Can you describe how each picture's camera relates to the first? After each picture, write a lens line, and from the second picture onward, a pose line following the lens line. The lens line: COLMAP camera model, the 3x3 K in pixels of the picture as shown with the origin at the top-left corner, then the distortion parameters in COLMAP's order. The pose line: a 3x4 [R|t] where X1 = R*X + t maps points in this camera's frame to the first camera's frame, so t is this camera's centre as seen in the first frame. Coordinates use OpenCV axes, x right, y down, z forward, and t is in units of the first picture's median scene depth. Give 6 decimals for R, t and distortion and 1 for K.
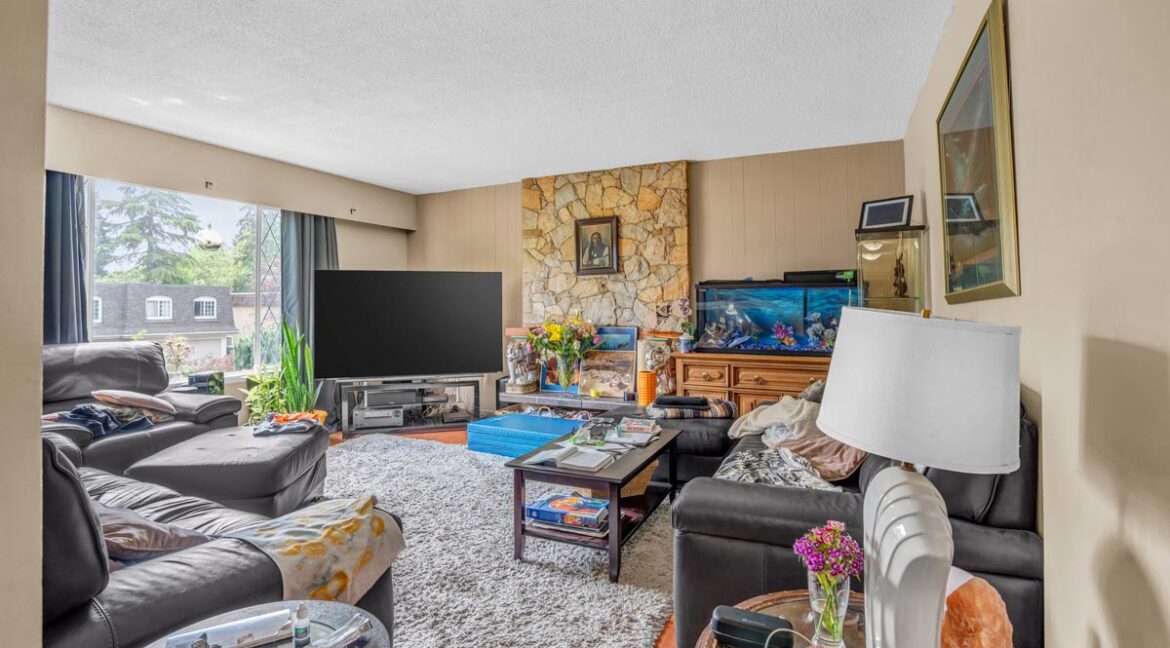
lens RADIAL K [[557.5, 0, 578.7], [0, 557.5, 325.0], [0, 0, 1]] dist [-0.062620, 0.031030]
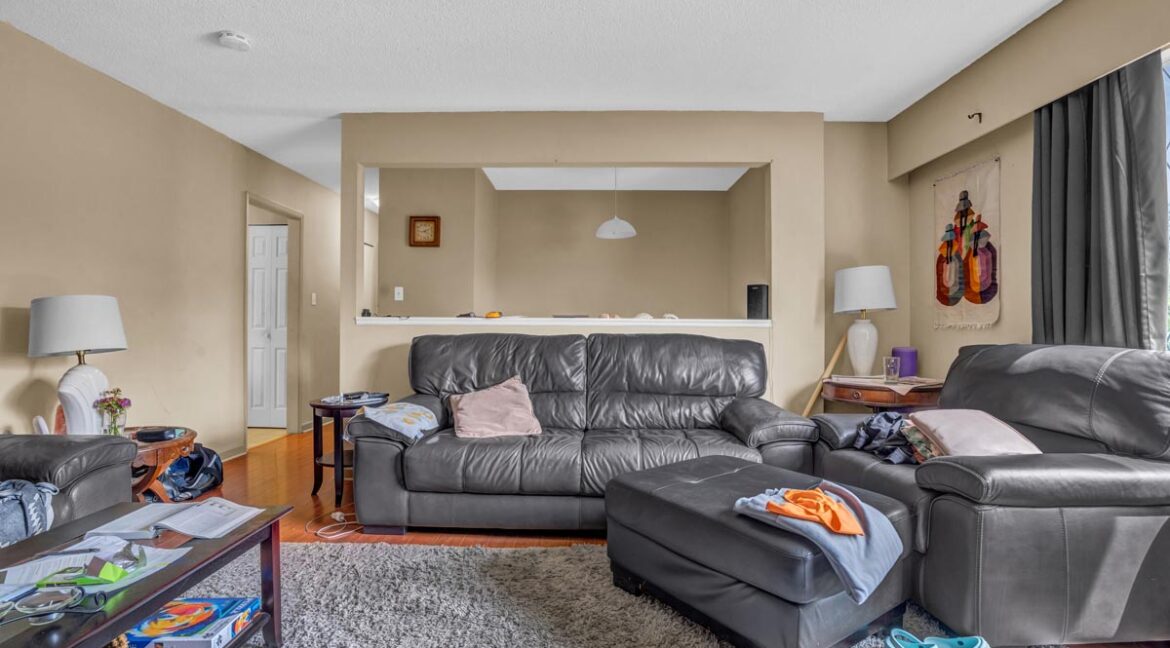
lens RADIAL K [[557.5, 0, 578.7], [0, 557.5, 325.0], [0, 0, 1]] dist [-0.062620, 0.031030]
pose [[-0.910187, -0.004742, -0.414170, -0.091638], [-0.015691, 0.999611, 0.023038, 0.003858], [0.413899, 0.027468, -0.909908, 0.931244]]
